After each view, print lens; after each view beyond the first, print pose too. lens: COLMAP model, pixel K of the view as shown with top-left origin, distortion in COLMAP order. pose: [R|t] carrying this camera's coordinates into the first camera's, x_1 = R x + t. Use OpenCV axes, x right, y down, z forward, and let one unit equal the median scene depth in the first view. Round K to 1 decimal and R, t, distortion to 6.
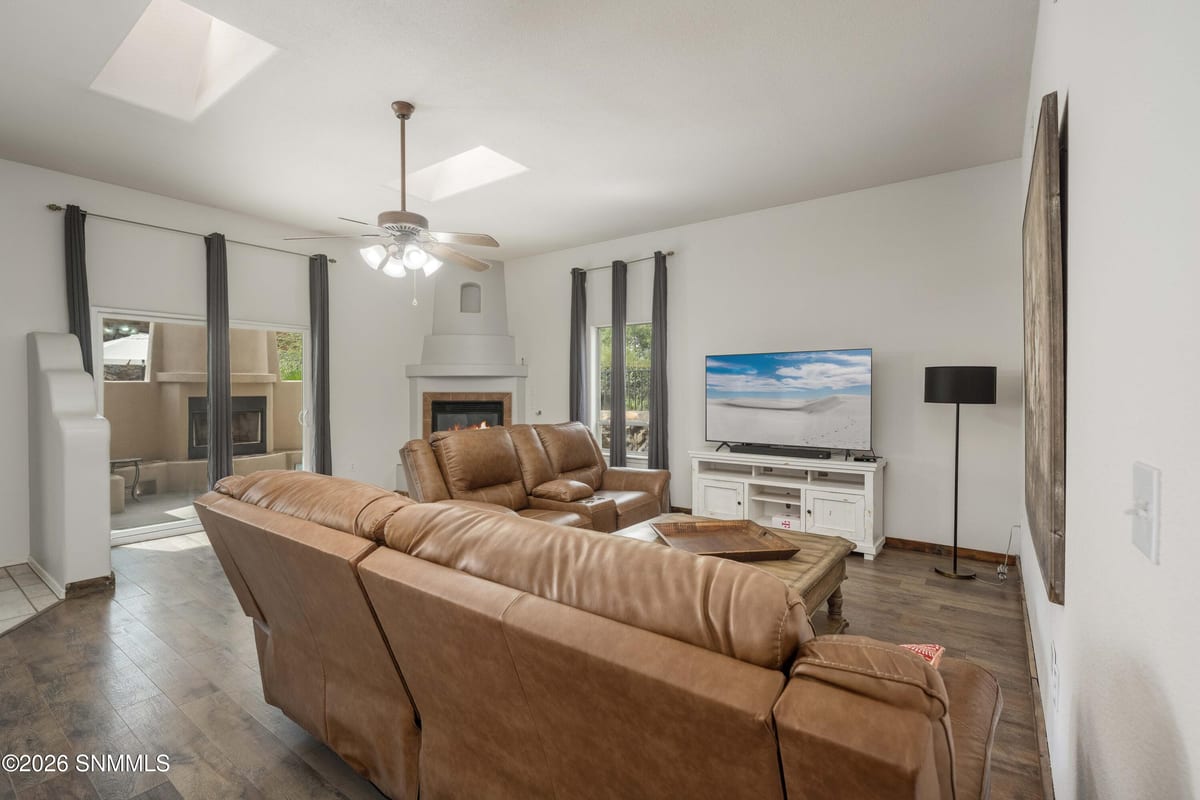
lens RADIAL K [[544.1, 0, 595.2], [0, 544.1, 395.7], [0, 0, 1]] dist [-0.000819, -0.000436]
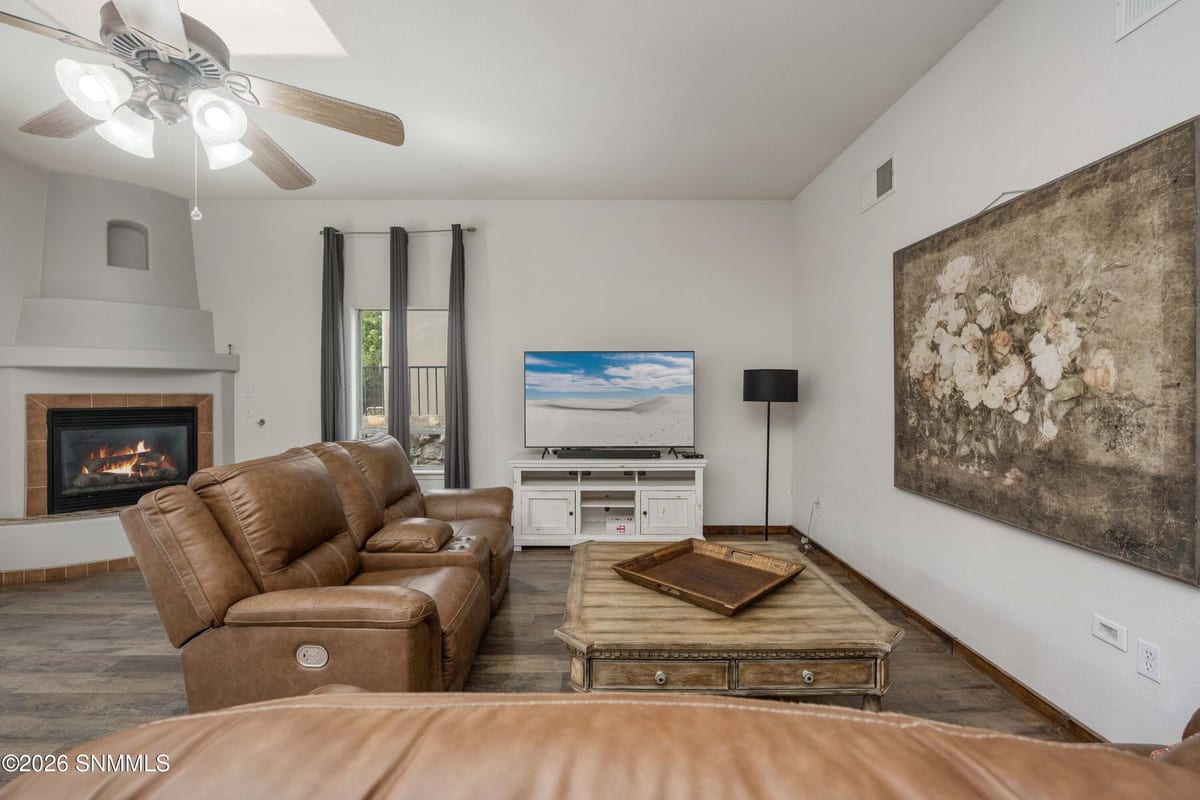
lens RADIAL K [[513.4, 0, 596.3], [0, 513.4, 394.6], [0, 0, 1]] dist [-0.003069, -0.000004]
pose [[0.798746, -0.005313, 0.601645, -0.229453], [0.006174, 0.999981, 0.000633, -0.003415], [-0.601636, 0.003209, 0.798764, 0.290628]]
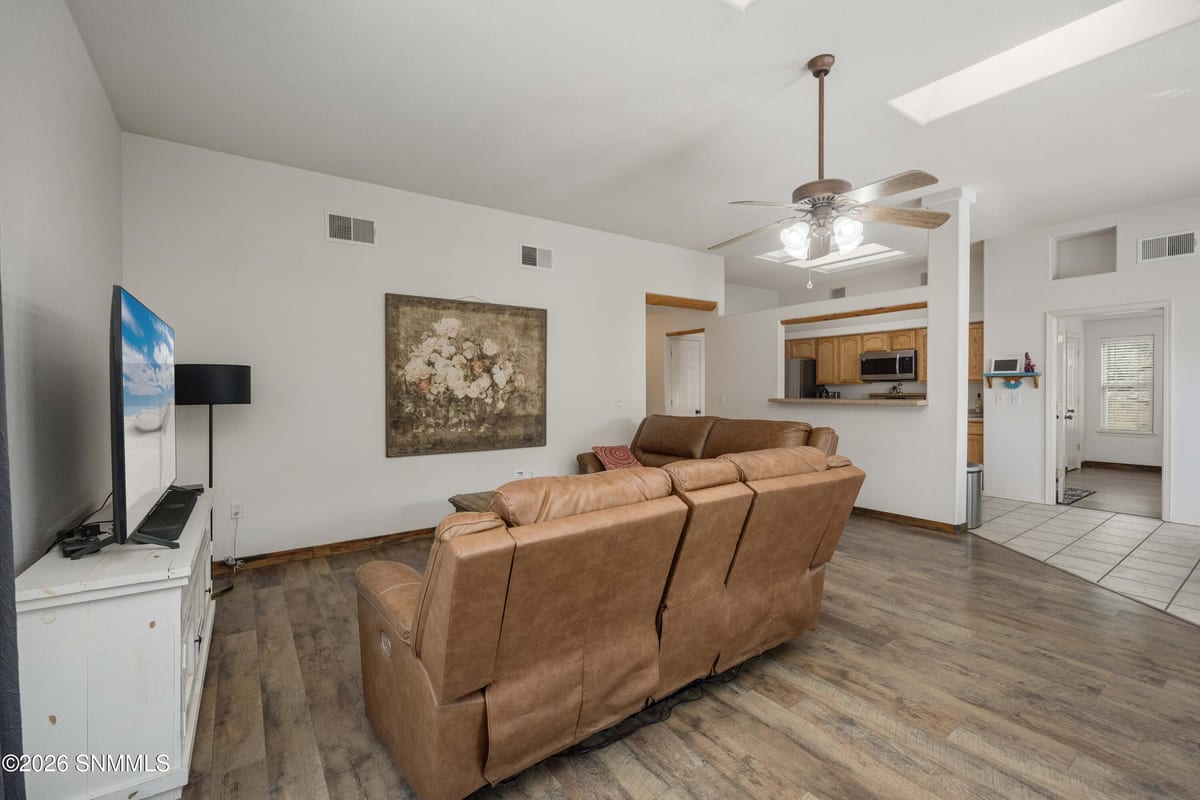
lens RADIAL K [[513.4, 0, 596.3], [0, 513.4, 394.6], [0, 0, 1]] dist [-0.003069, -0.000004]
pose [[-0.950014, 0.003287, 0.312189, -0.186786], [0.010183, 0.999739, 0.020461, -0.012006], [-0.312040, 0.022617, -0.949800, 1.336885]]
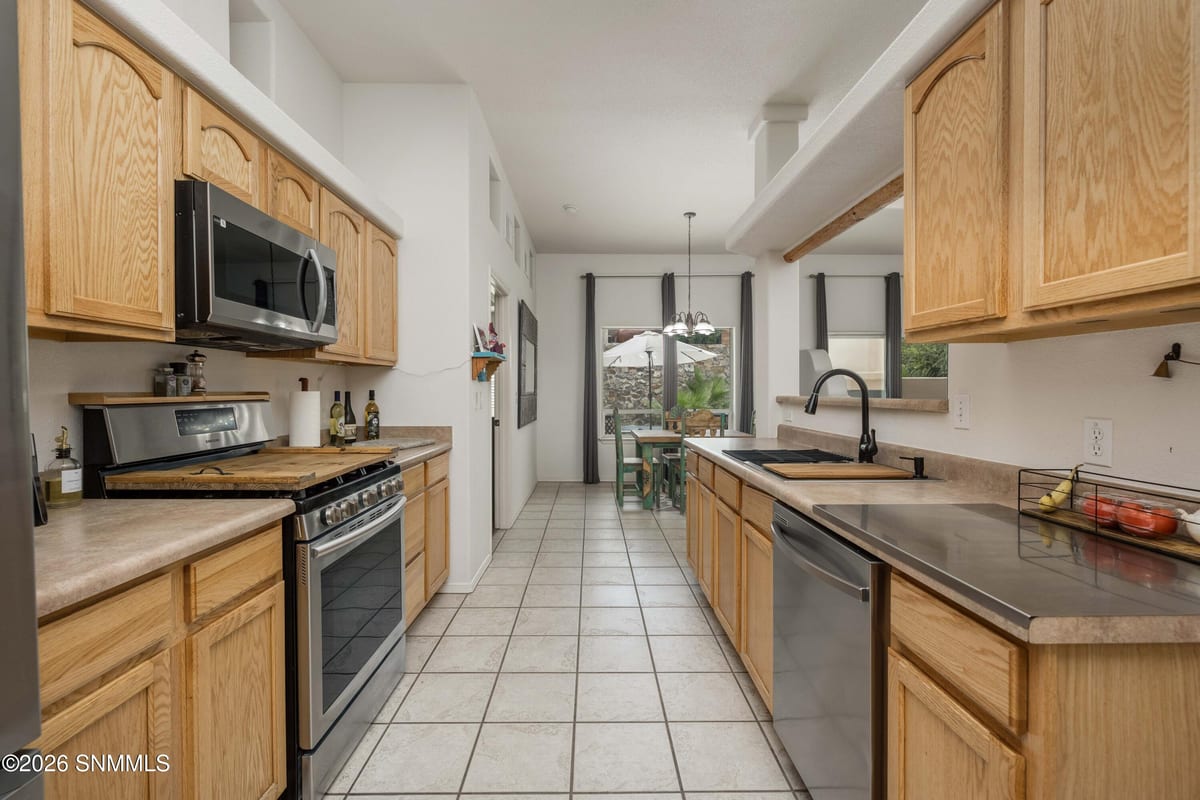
lens RADIAL K [[523.2, 0, 596.2], [0, 523.2, 395.3], [0, 0, 1]] dist [-0.004191, 0.000110]
pose [[0.602993, 0.006068, -0.797723, -0.083861], [-0.007640, 0.999969, 0.001831, 0.025506], [0.797710, 0.004990, 0.603021, -0.475259]]
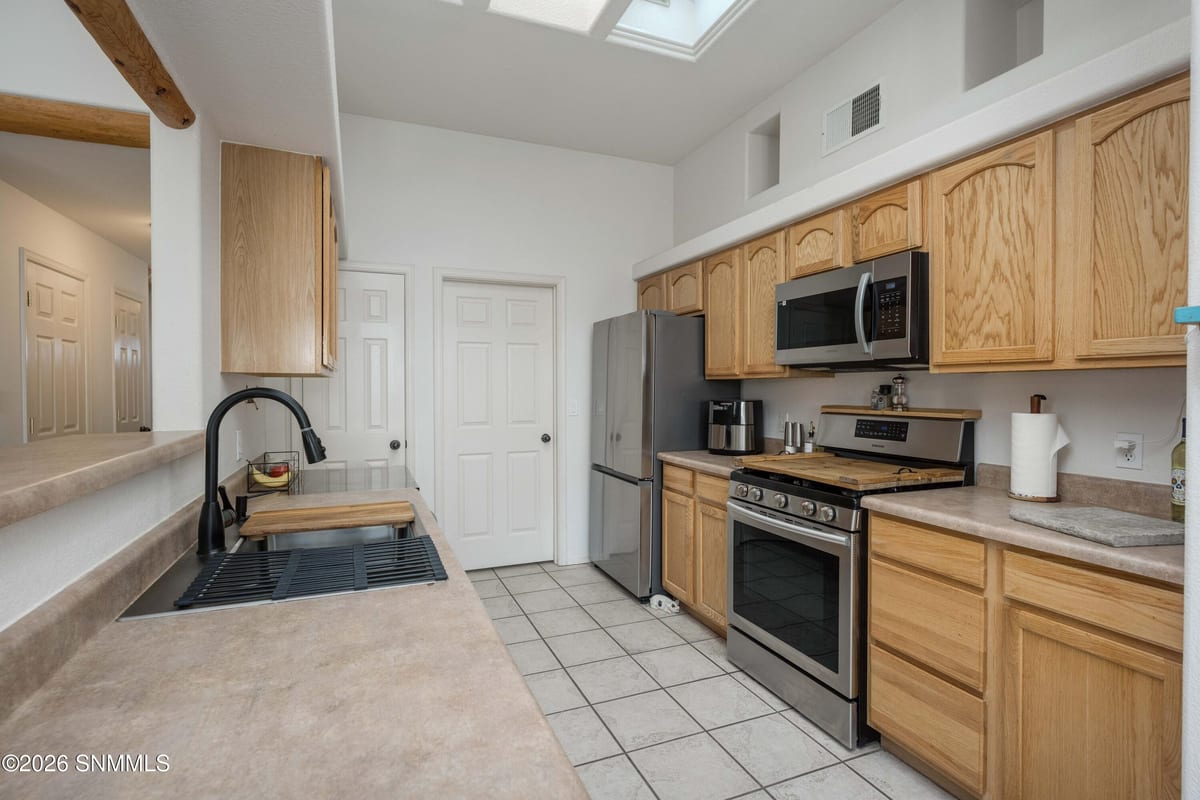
lens RADIAL K [[576.3, 0, 596.0], [0, 576.3, 394.9], [0, 0, 1]] dist [0.000831, 0.000070]
pose [[-0.854952, -0.005570, 0.518677, -0.625839], [0.007463, 0.999707, 0.023037, -0.000673], [-0.518653, 0.023567, -0.854660, 0.139546]]
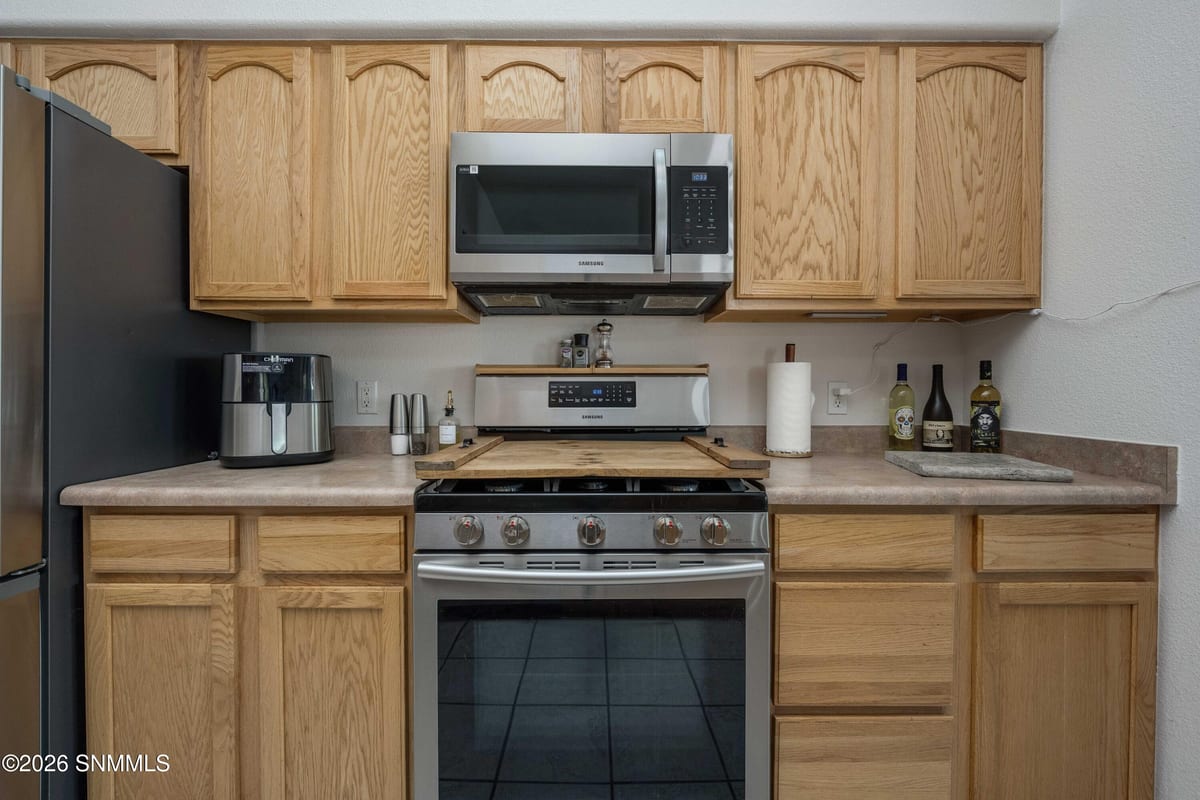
lens RADIAL K [[500.6, 0, 597.1], [0, 500.6, 394.1], [0, 0, 1]] dist [-0.003837, -0.000326]
pose [[-0.798806, 0.003685, -0.601577, -0.370074], [-0.008680, 0.999807, 0.017651, 0.041089], [0.601526, 0.019321, -0.798619, -0.196581]]
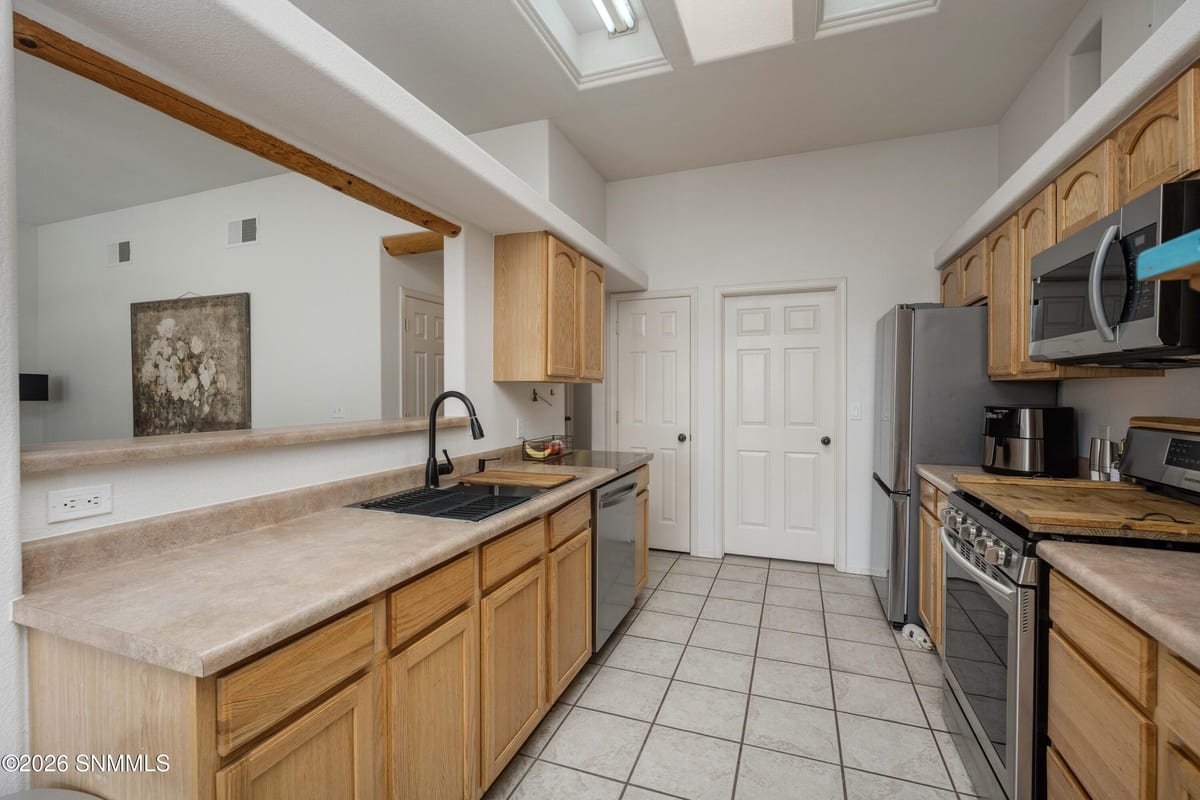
lens RADIAL K [[523.2, 0, 596.2], [0, 523.2, 395.3], [0, 0, 1]] dist [-0.004191, 0.000110]
pose [[-0.270455, -0.008632, 0.962694, -0.782487], [0.012235, 0.999848, 0.012402, 0.000947], [-0.962655, 0.015133, -0.270308, -0.023114]]
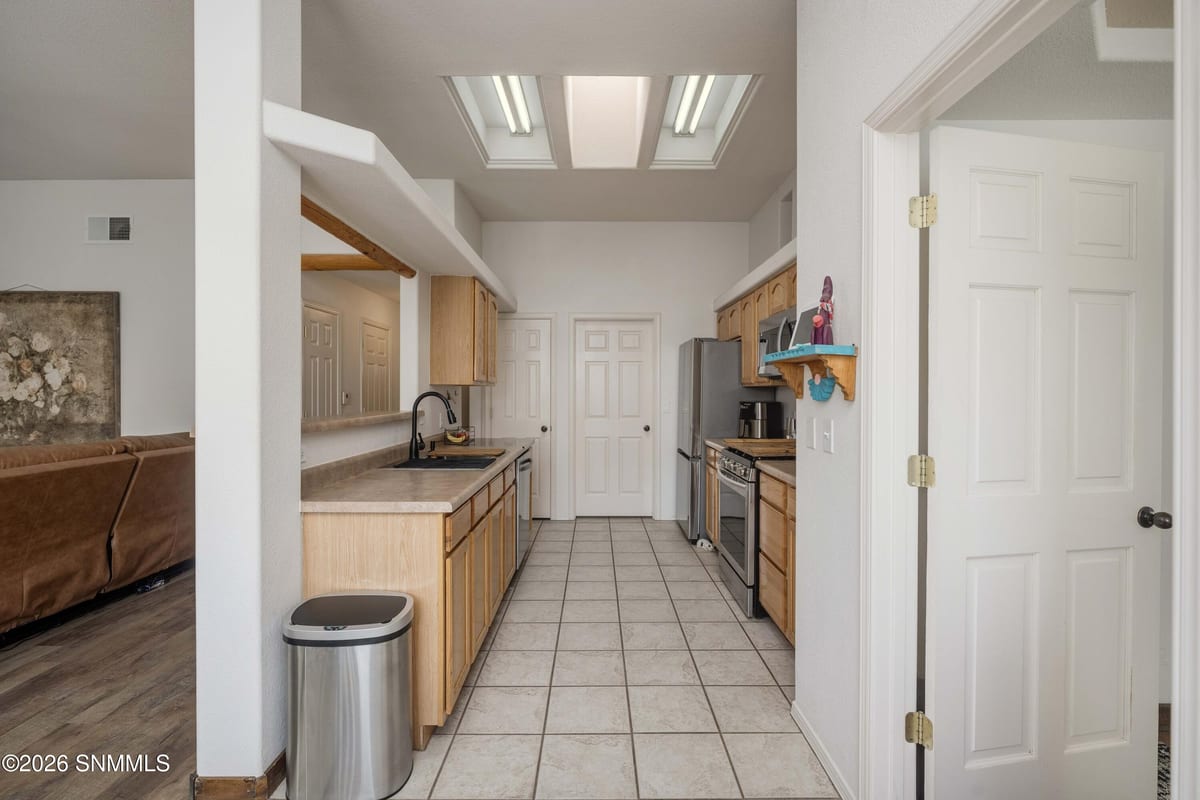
lens RADIAL K [[544.1, 0, 595.2], [0, 544.1, 395.7], [0, 0, 1]] dist [-0.000819, -0.000436]
pose [[-0.595973, -0.005342, 0.802987, -0.984996], [0.007452, 0.999898, 0.012183, -0.000272], [-0.802970, 0.013244, -0.595873, 0.213805]]
